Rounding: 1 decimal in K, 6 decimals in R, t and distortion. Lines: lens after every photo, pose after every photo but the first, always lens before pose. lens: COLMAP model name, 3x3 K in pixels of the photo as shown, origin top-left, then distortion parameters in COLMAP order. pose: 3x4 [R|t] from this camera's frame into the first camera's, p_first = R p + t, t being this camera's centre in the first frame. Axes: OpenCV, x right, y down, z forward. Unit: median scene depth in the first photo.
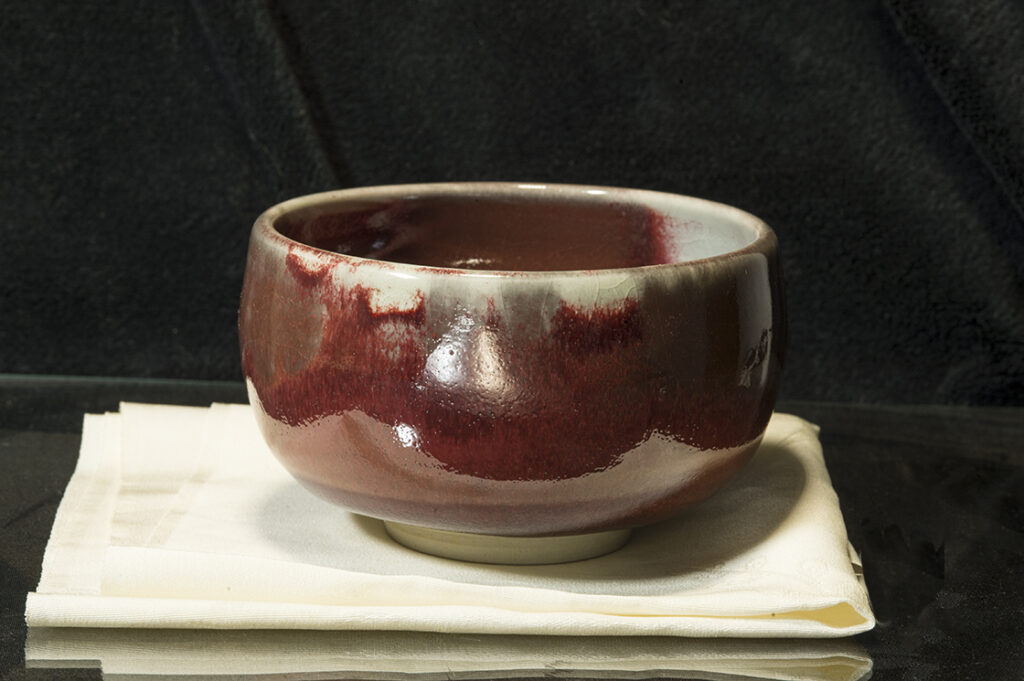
lens RADIAL K [[3235.6, 0, 512.0], [0, 3235.6, 340.5], [0, 0, 1]] dist [0.083271, -0.506712]
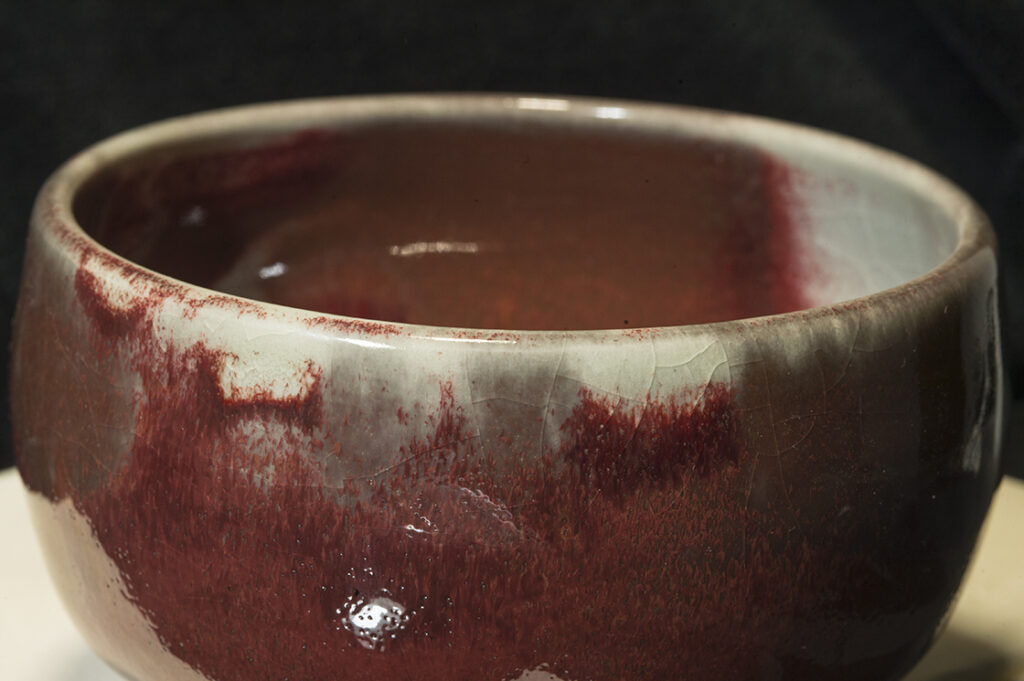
lens RADIAL K [[3235.6, 0, 512.0], [0, 3235.6, 340.5], [0, 0, 1]] dist [0.083271, -0.506712]
pose [[0.998888, 0.022350, -0.041504, 0.025346], [-0.017933, 0.994426, 0.103902, -0.073975], [0.043595, -0.103042, 0.993721, 0.485184]]
